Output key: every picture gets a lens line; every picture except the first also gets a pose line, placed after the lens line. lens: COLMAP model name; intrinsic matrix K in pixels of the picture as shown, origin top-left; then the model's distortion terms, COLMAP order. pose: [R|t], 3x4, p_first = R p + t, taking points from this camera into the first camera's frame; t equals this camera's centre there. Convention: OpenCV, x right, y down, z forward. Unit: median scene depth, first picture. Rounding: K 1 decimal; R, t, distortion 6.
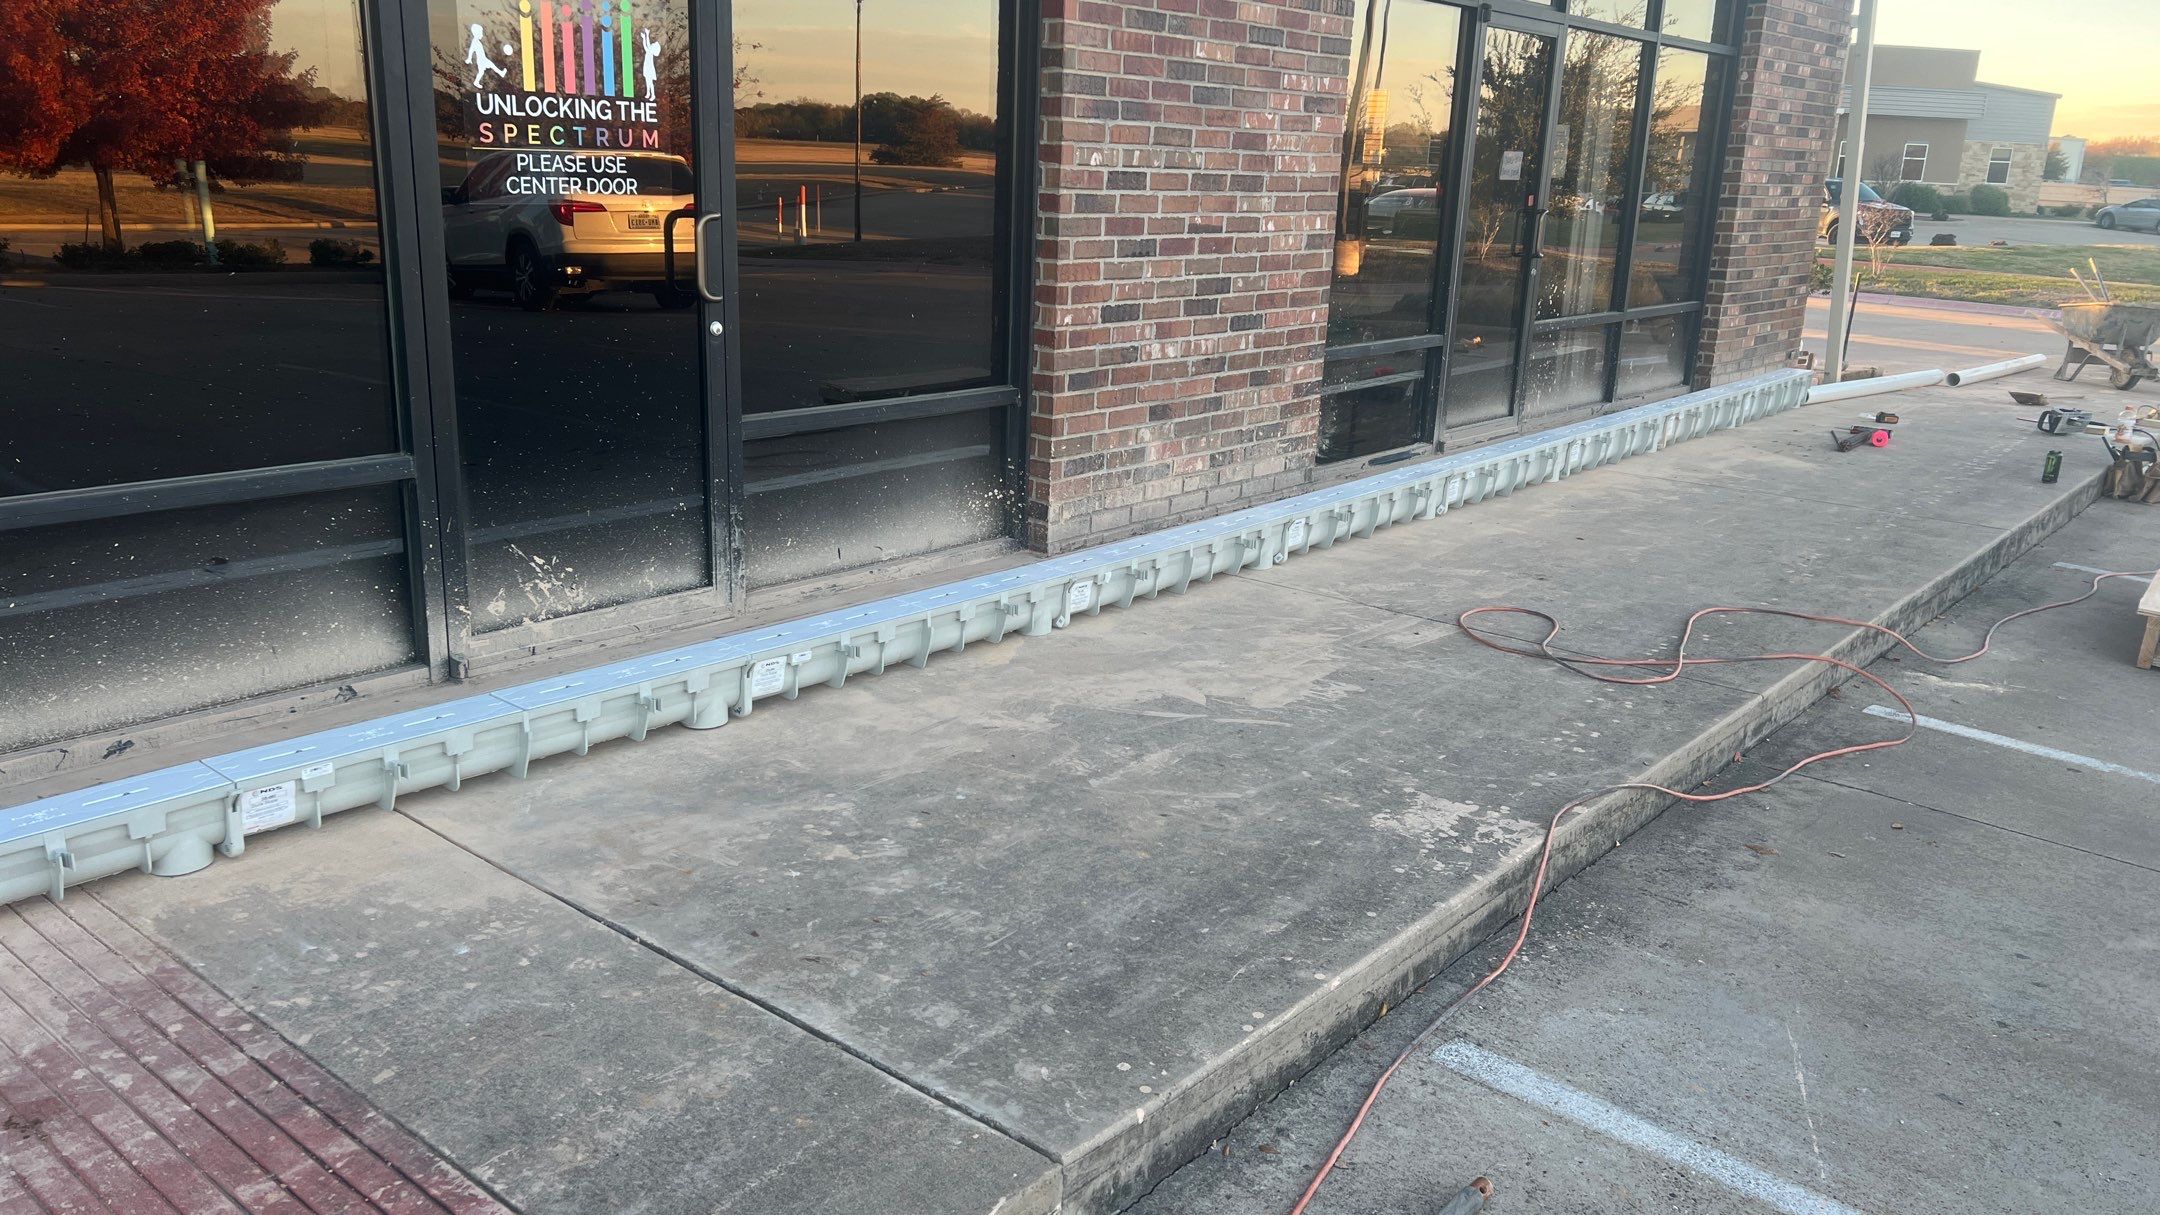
lens RADIAL K [[1631.7, 0, 1082.9], [0, 1631.7, 619.5], [0, 0, 1]] dist [0.061971, -0.063152]
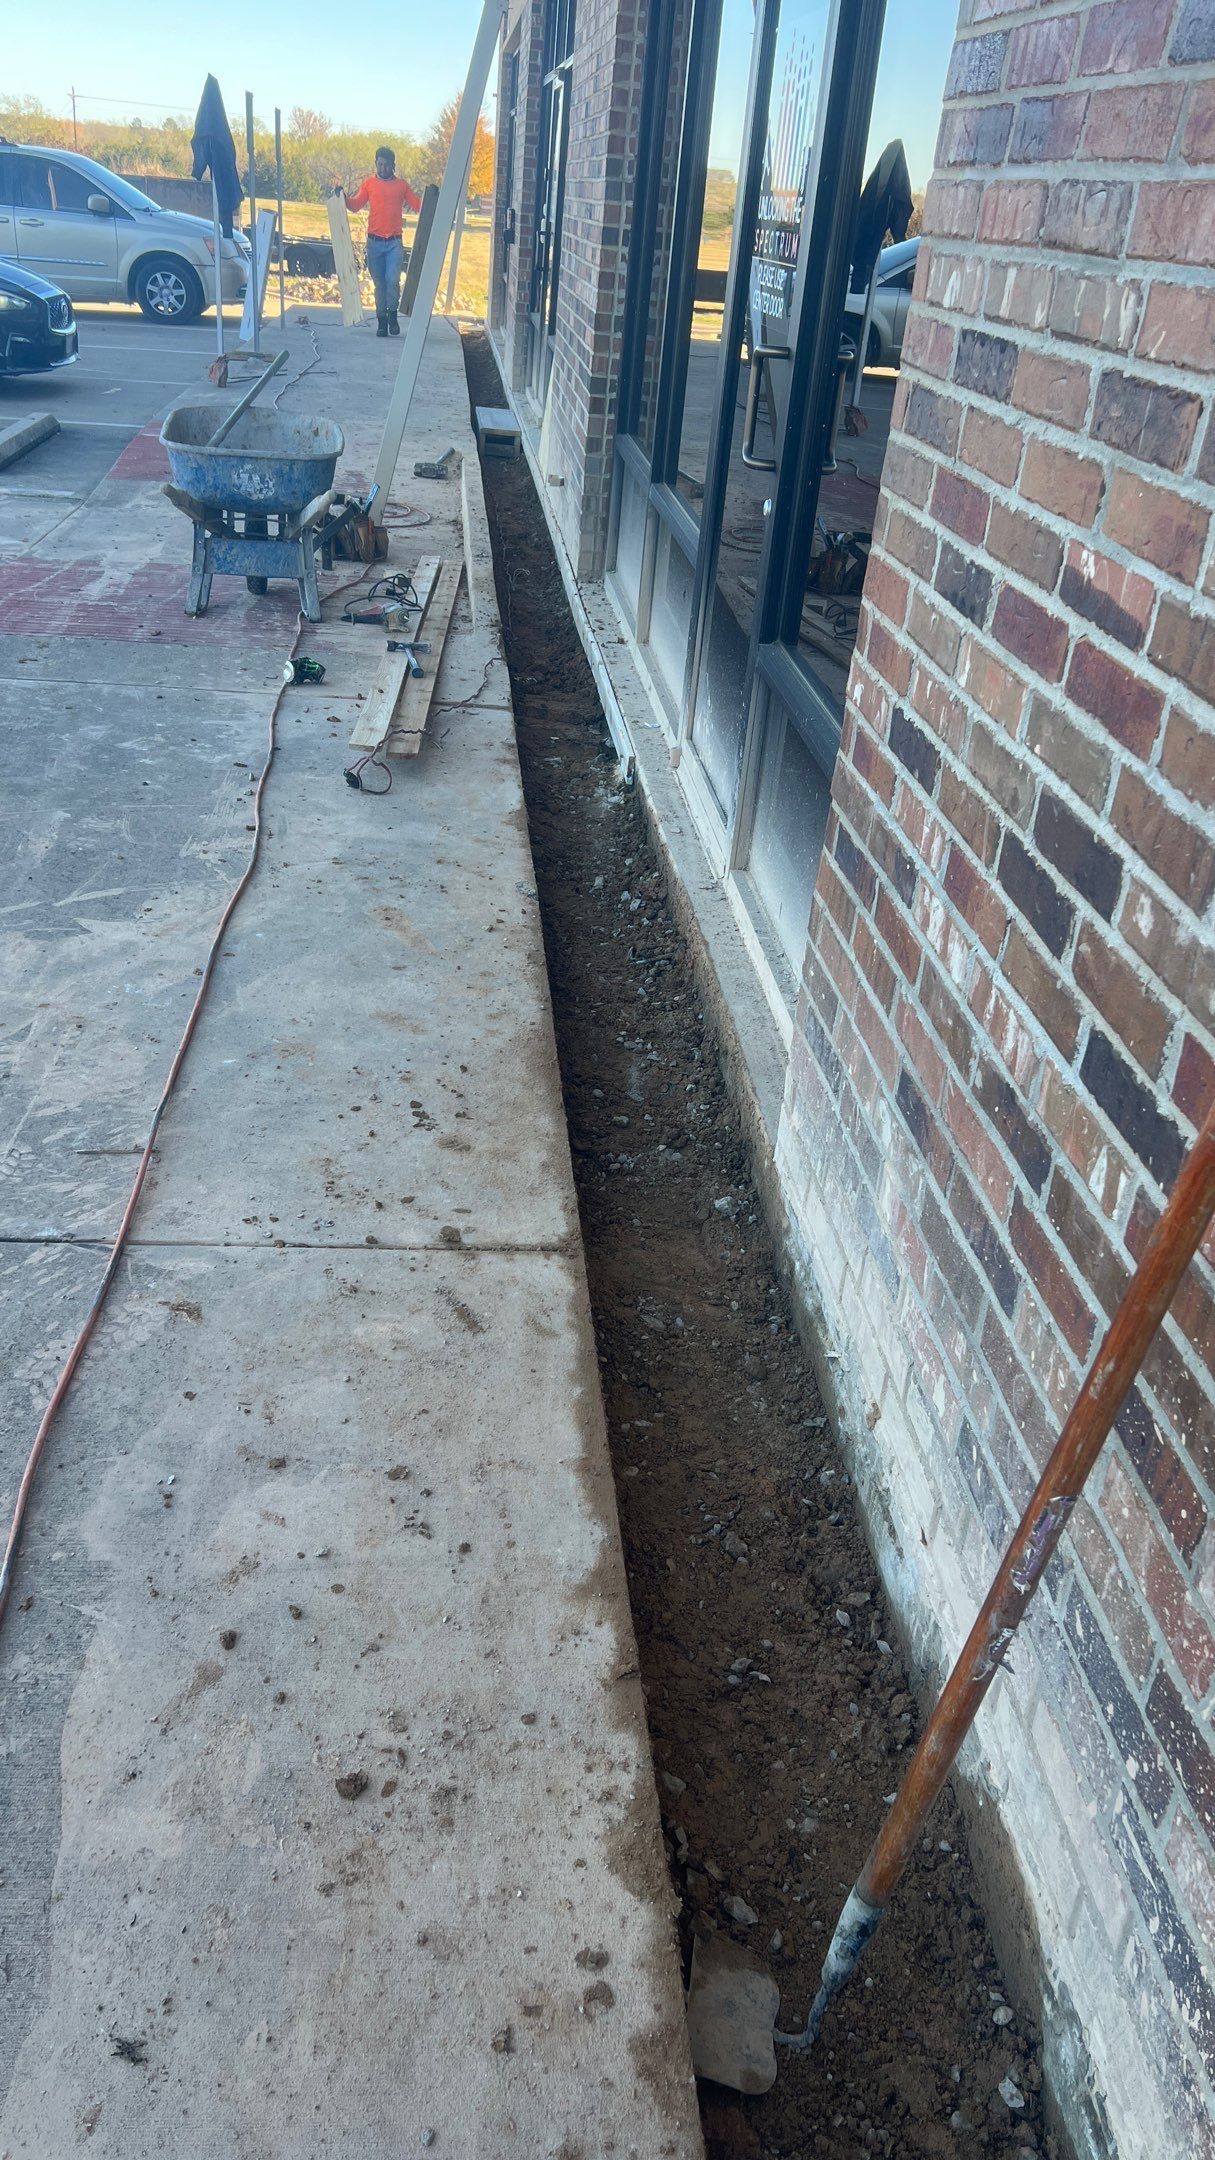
lens RADIAL K [[1631.7, 0, 613.1], [0, 1631.7, 1086.1], [0, 0, 1]] dist [0.061971, -0.063152]
pose [[-0.700335, 0.252105, -0.667813, 0.438534], [-0.298786, 0.746122, 0.595003, -0.435097], [0.648274, 0.616234, -0.447210, 1.546611]]
